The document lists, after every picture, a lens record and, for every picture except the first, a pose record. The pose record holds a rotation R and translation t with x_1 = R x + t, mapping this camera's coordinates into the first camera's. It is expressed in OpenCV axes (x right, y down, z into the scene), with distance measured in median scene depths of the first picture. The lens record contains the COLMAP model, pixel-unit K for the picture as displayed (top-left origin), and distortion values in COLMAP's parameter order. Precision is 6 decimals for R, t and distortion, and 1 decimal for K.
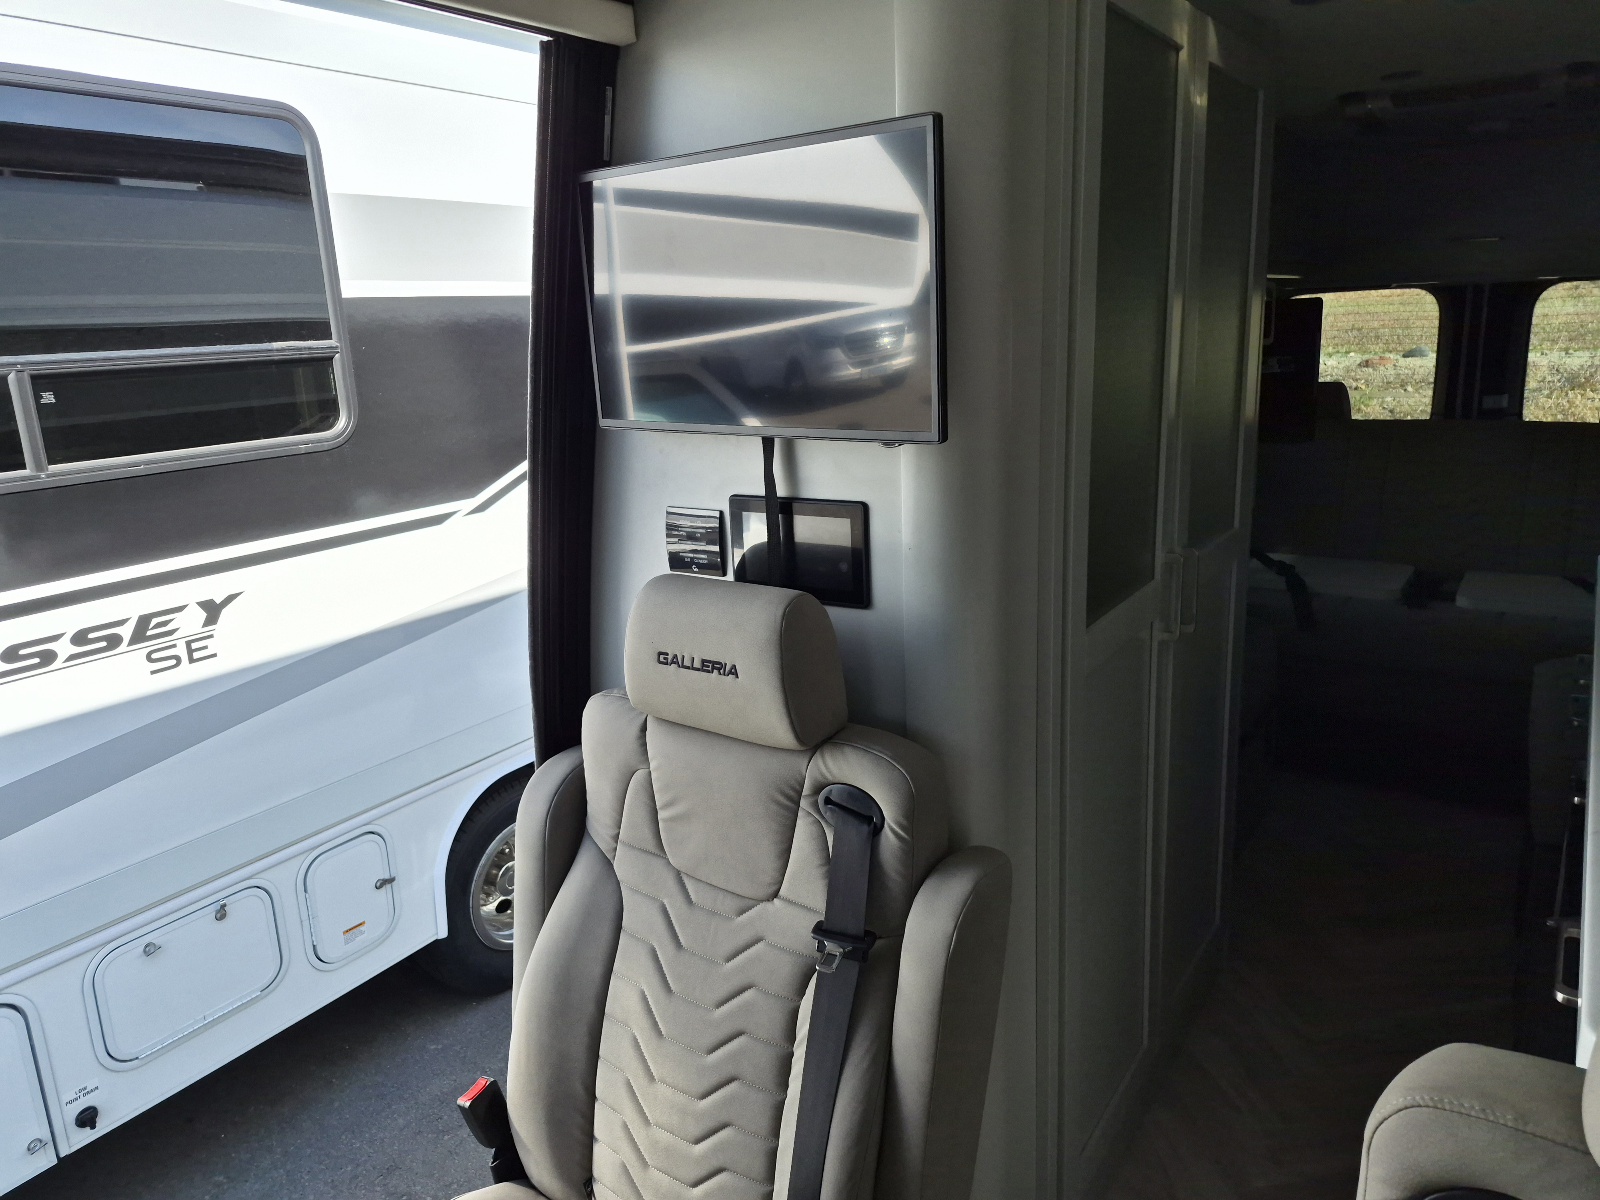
lens RADIAL K [[1109.6, 0, 801.3], [0, 1109.6, 577.0], [0, 0, 1]] dist [0.082648, -0.086498]
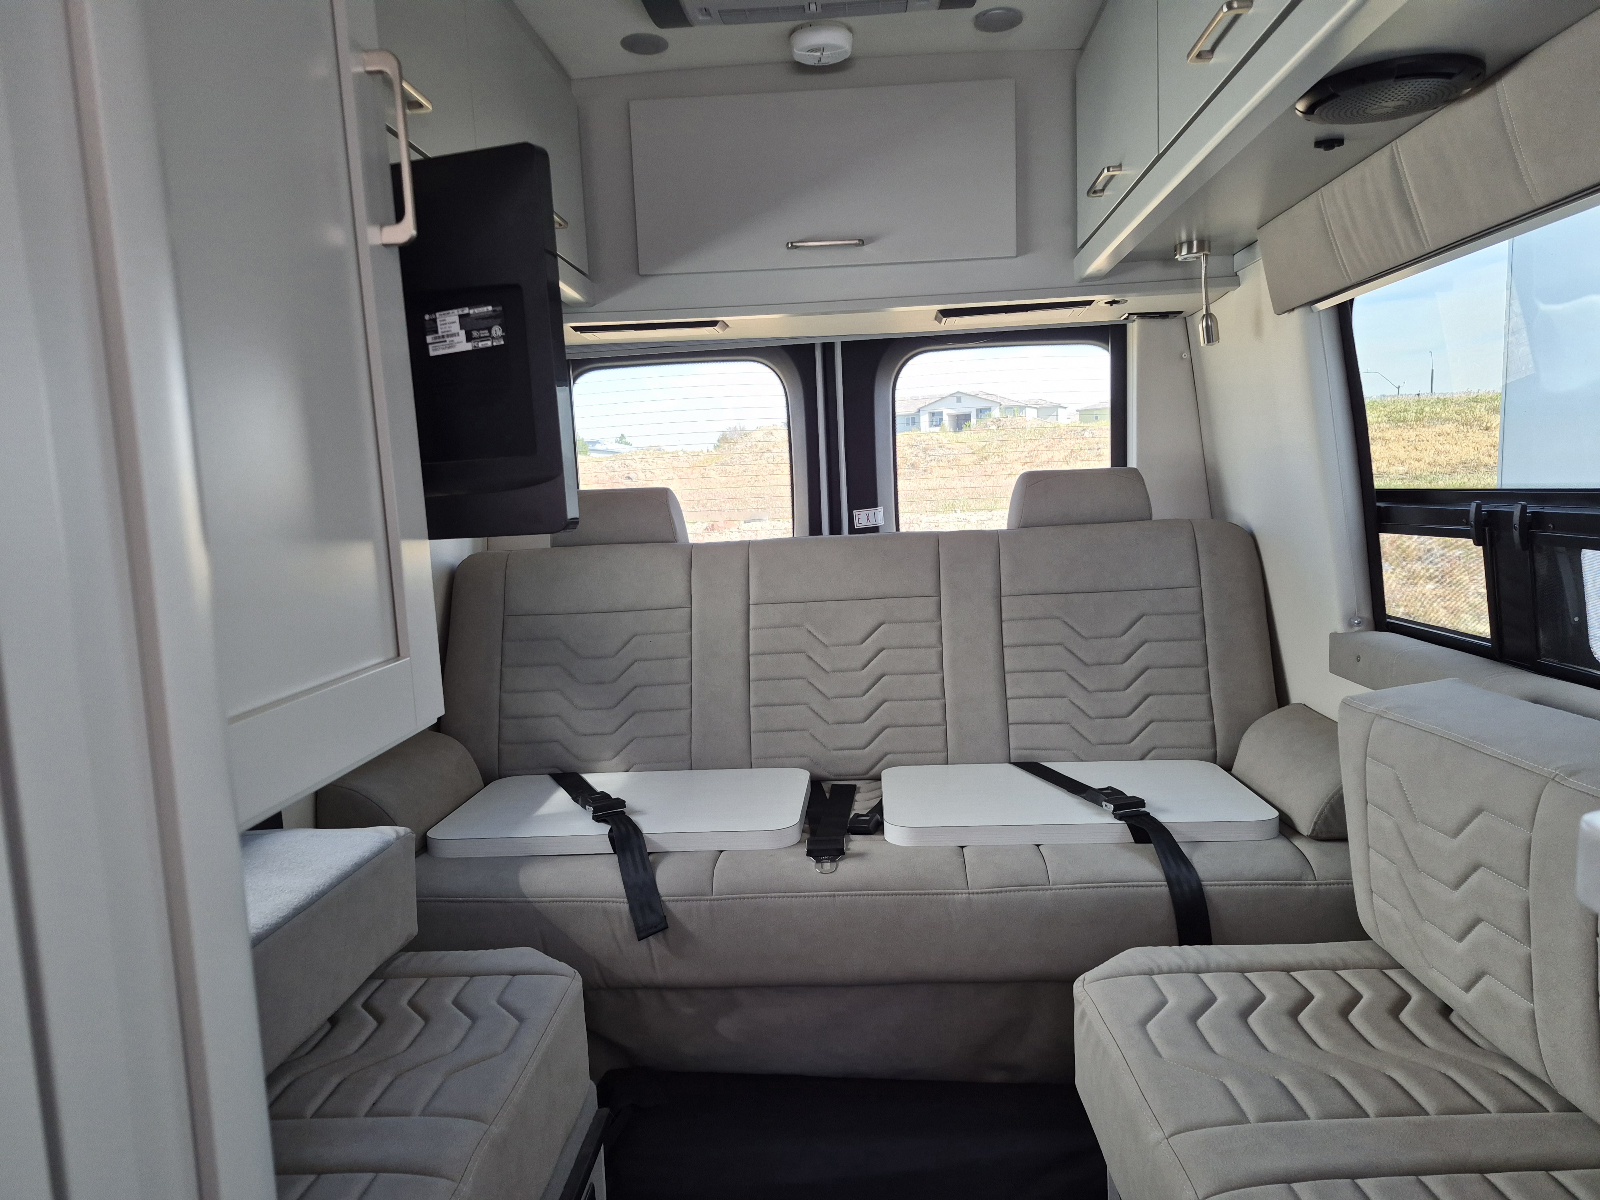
lens RADIAL K [[1109.6, 0, 798.8], [0, 1109.6, 613.4], [0, 0, 1]] dist [0.082648, -0.086498]
pose [[0.853780, -0.055748, 0.517640, 0.608403], [0.129650, 0.985695, -0.107686, -0.076595], [-0.504232, 0.159053, 0.848794, 1.242401]]
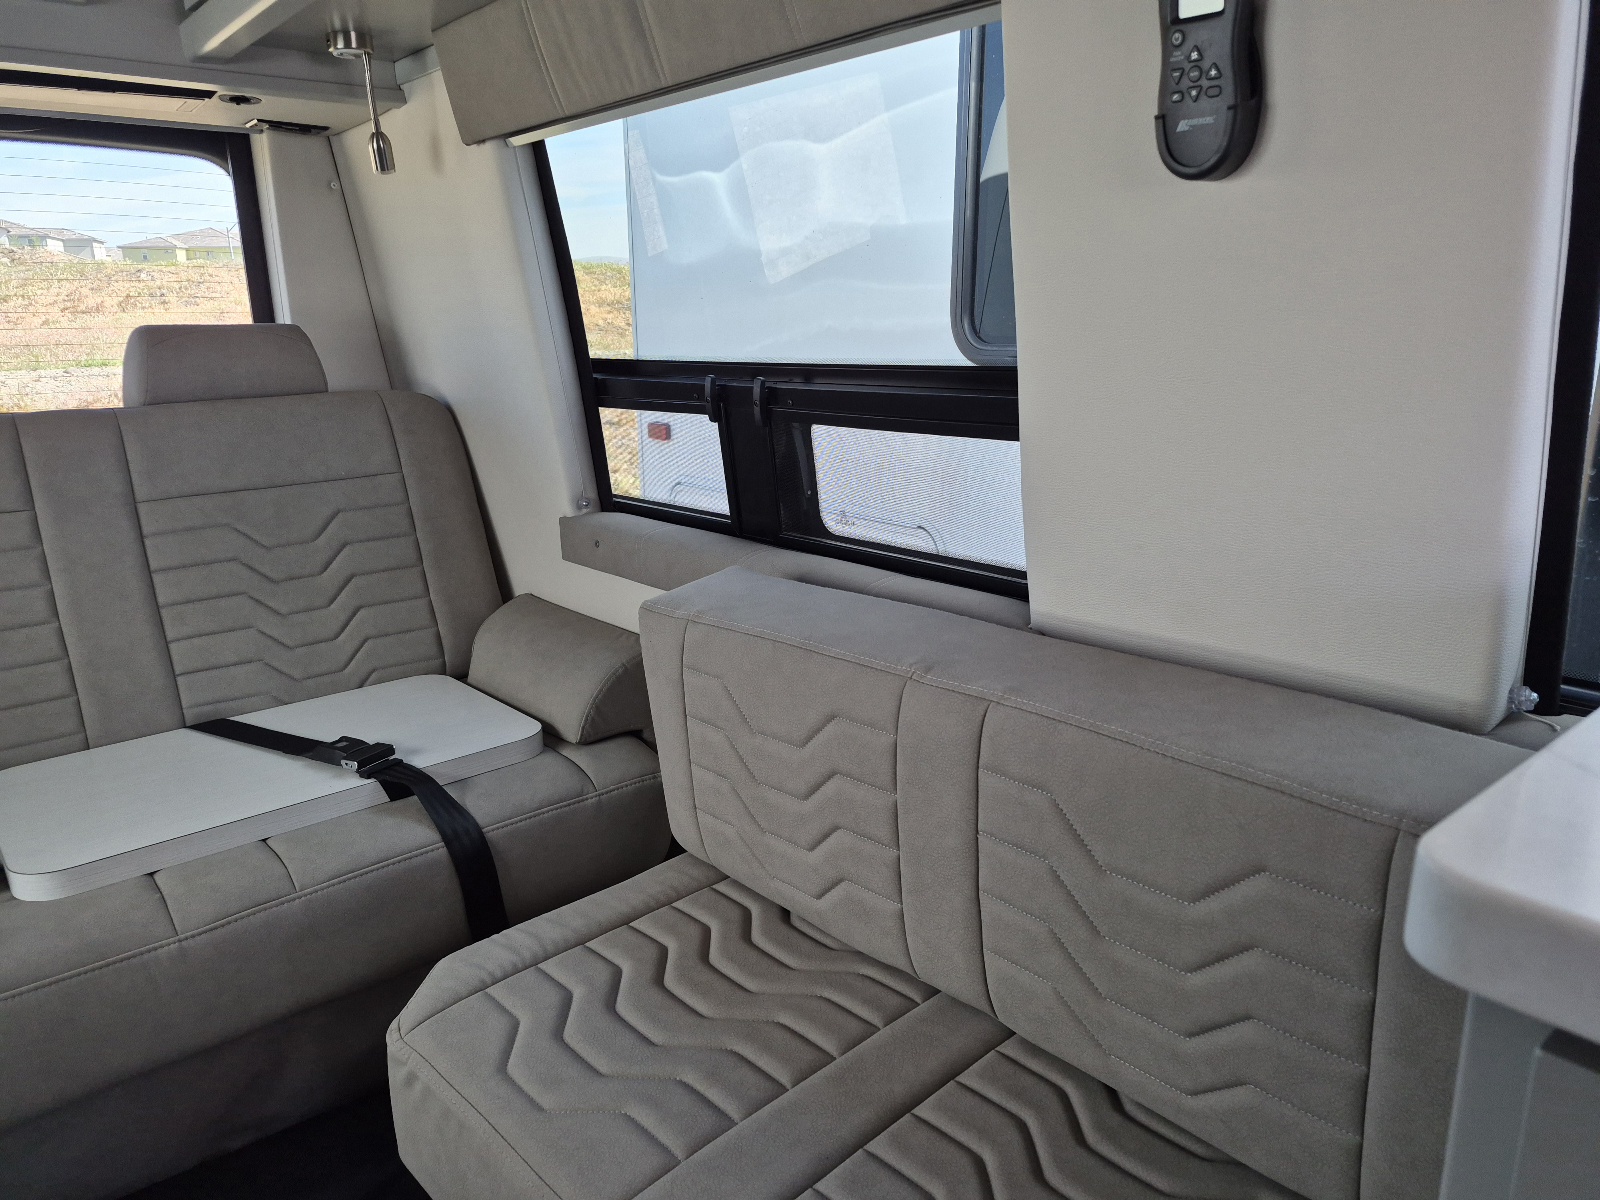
lens RADIAL K [[1109.6, 0, 803.8], [0, 1109.6, 600.4], [0, 0, 1]] dist [0.082648, -0.086498]
pose [[0.251346, -0.206589, 0.945593, 0.733511], [0.235296, 0.960690, 0.147344, -0.146594], [-0.938862, 0.185460, 0.290075, 1.477515]]
